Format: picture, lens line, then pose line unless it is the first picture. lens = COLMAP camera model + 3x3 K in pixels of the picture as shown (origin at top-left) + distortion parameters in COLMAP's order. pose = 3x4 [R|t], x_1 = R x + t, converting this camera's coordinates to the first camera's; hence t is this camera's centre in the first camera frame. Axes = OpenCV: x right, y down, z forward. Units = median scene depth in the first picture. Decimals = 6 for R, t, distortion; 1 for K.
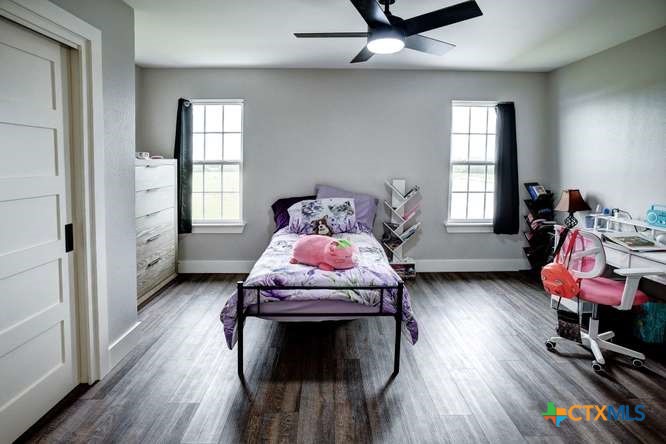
lens RADIAL K [[355.3, 0, 333.0], [0, 355.3, 222.0], [0, 0, 1]] dist [-0.061461, 0.032940]
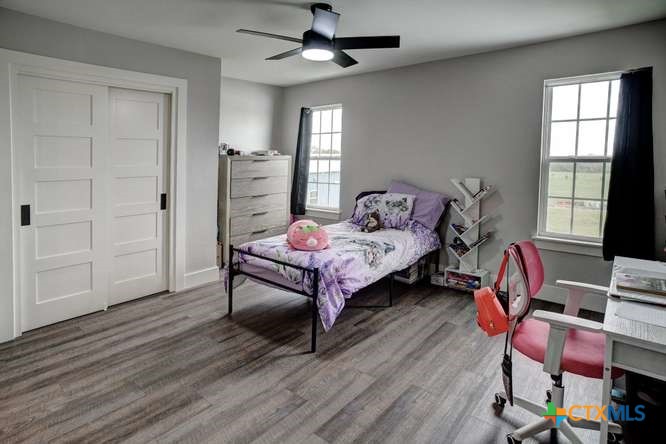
lens RADIAL K [[355.3, 0, 333.0], [0, 355.3, 222.0], [0, 0, 1]] dist [-0.061461, 0.032940]
pose [[0.756281, 0.112858, -0.644440, 0.531460], [-0.111512, 0.992832, 0.043006, -0.010931], [0.644674, 0.039338, 0.763445, 0.121542]]
